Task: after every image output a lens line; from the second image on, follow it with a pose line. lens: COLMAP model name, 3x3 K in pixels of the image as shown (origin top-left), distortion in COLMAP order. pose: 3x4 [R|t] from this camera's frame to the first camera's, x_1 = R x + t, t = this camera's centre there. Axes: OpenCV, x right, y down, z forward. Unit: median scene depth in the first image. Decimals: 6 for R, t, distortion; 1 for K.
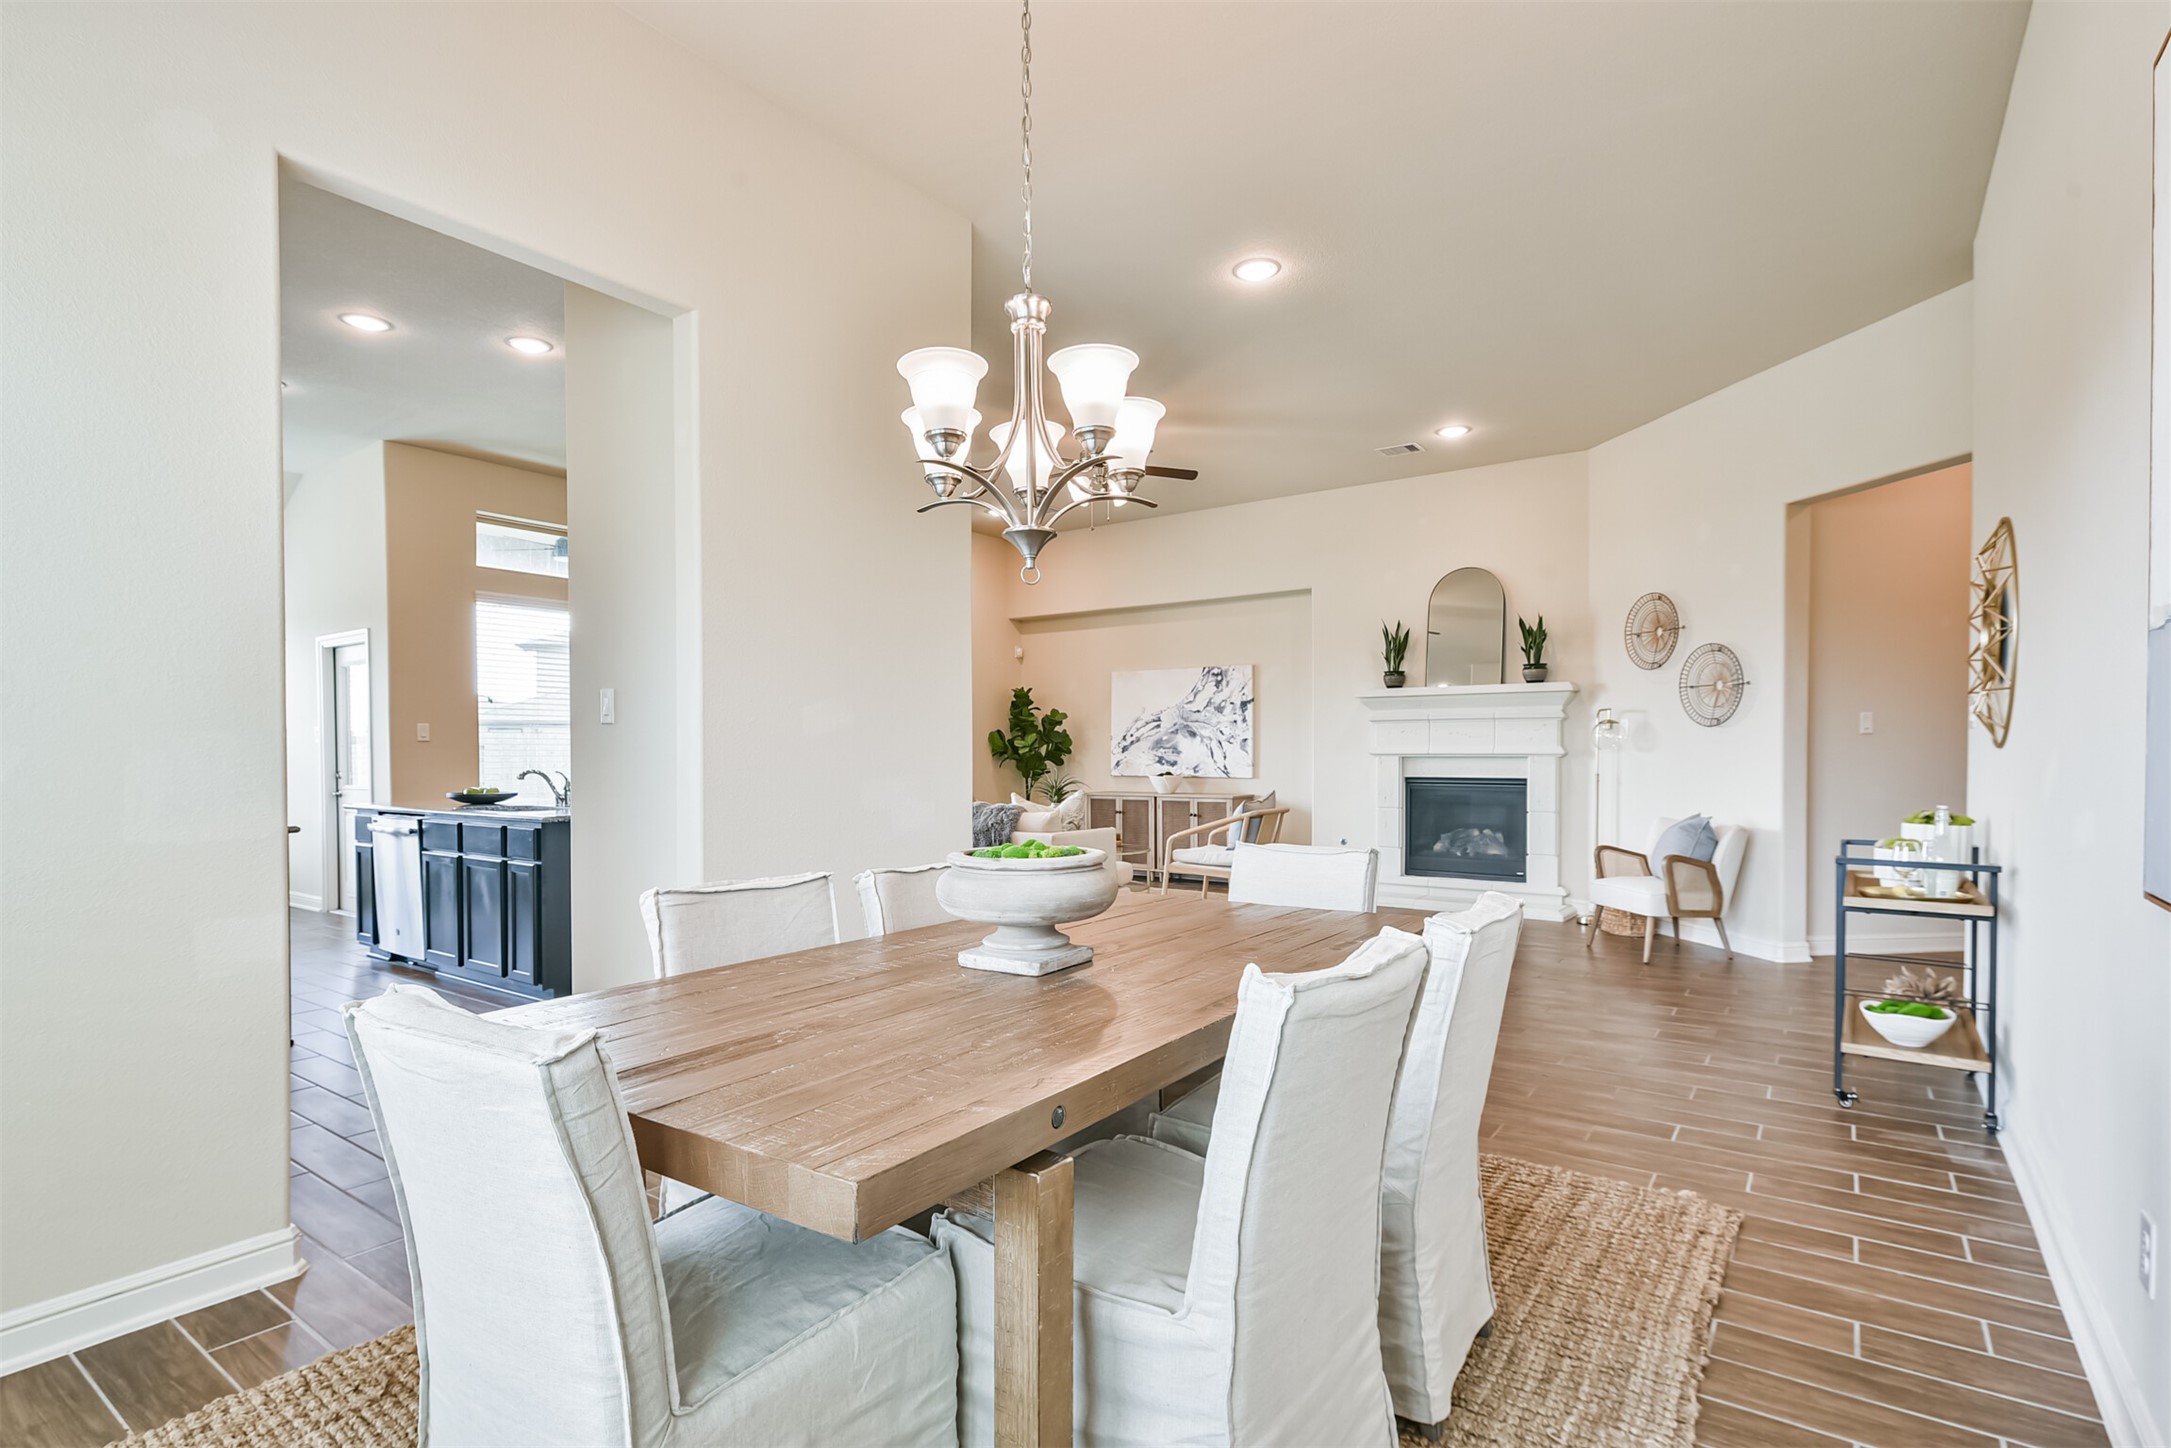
lens RADIAL K [[1062.4, 0, 1091.6], [0, 1062.4, 765.8], [0, 0, 1]] dist [0.007281, -0.005496]
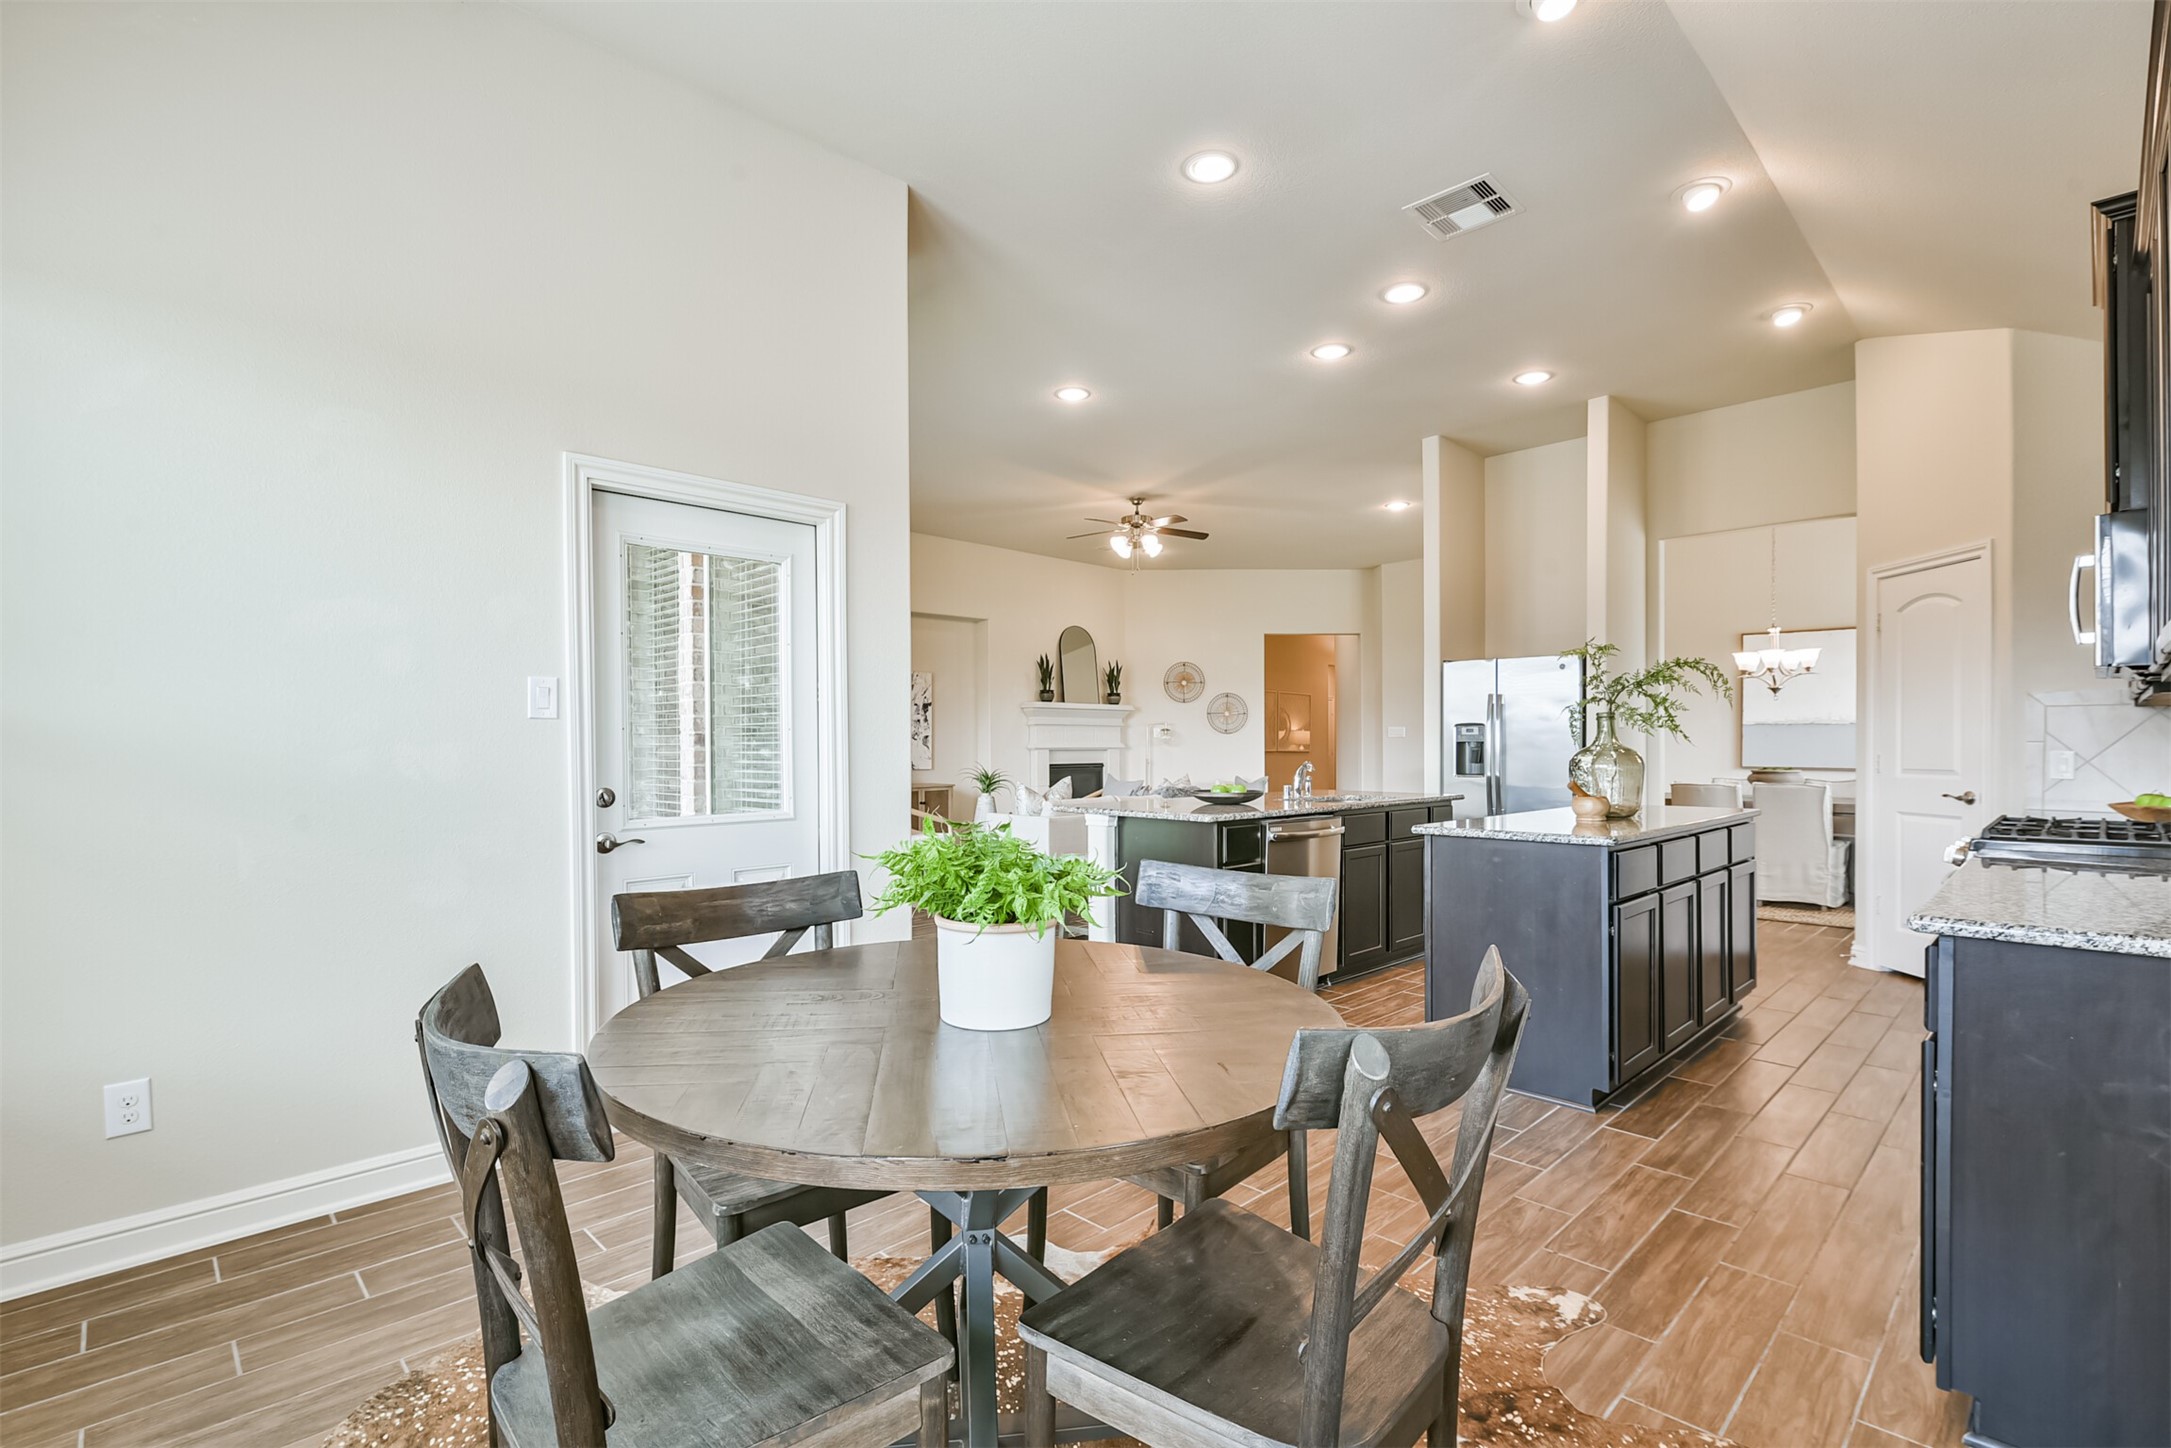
lens RADIAL K [[991.2, 0, 1084.8], [0, 991.2, 749.4], [0, 0, 1]] dist [-0.051832, -0.000047]
pose [[0.169572, -0.003543, 0.985511, -1.001568], [0.014716, 0.999891, 0.001063, -0.010183], [-0.985408, 0.014323, 0.169606, 0.716916]]
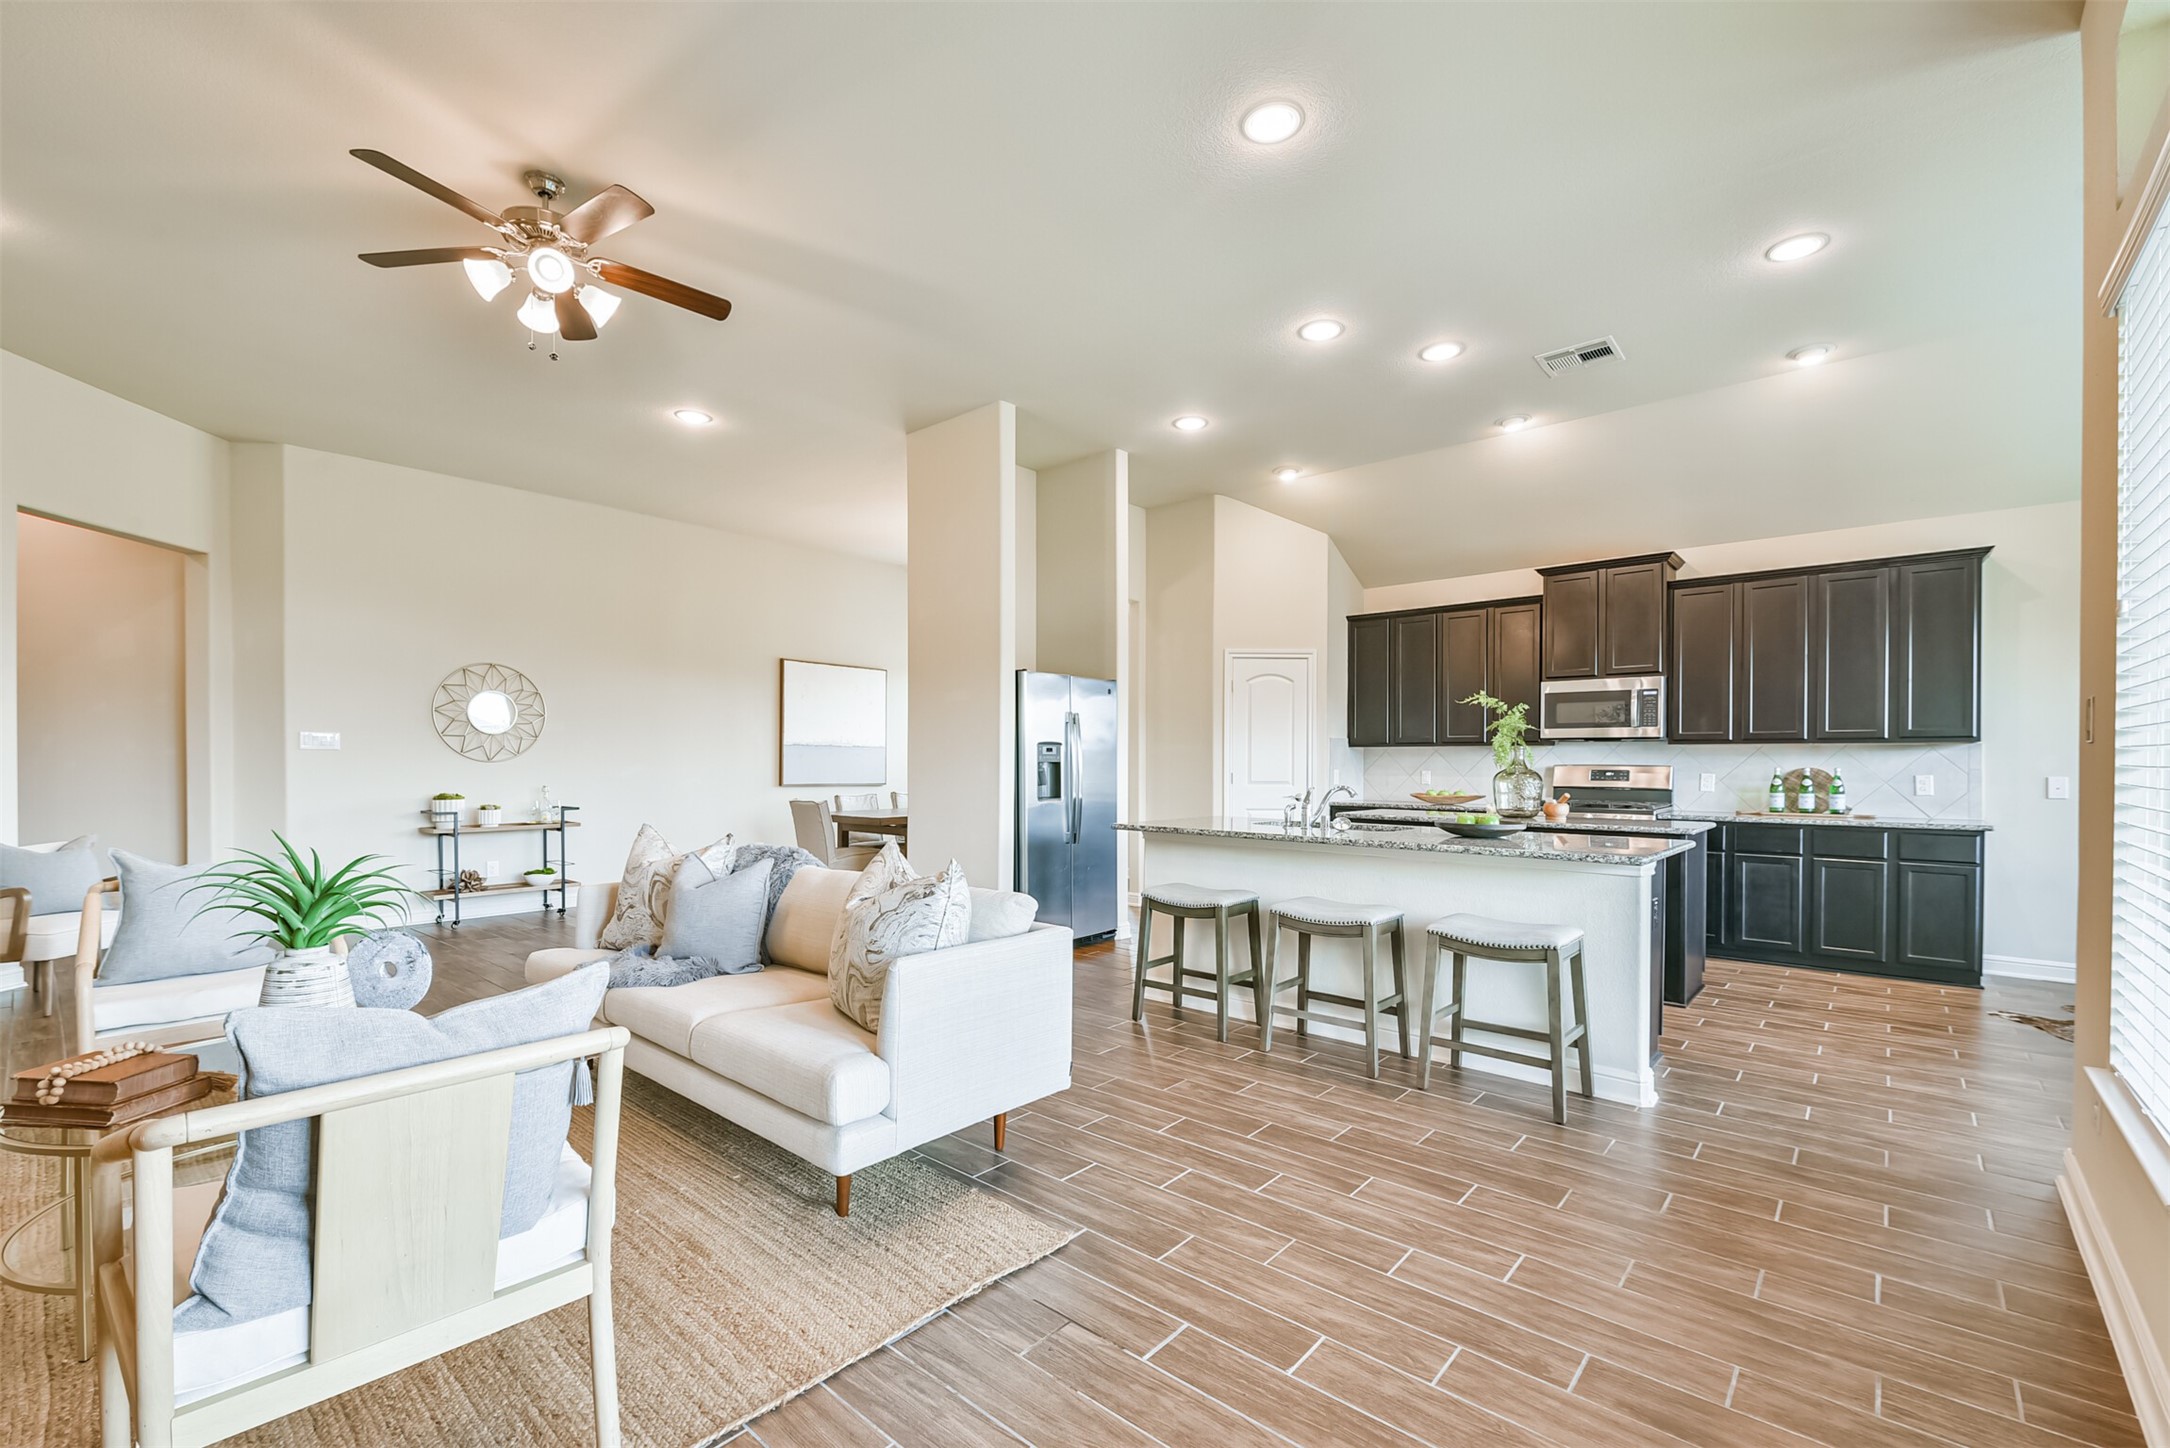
lens RADIAL K [[924.9, 0, 1083.7], [0, 924.9, 764.9], [0, 0, 1]] dist [0.003331, -0.007647]
pose [[-0.995593, -0.002694, 0.093742, -0.259837], [-0.001138, 0.999861, 0.016639, -0.020078], [-0.093774, 0.016459, -0.995457, 1.219858]]
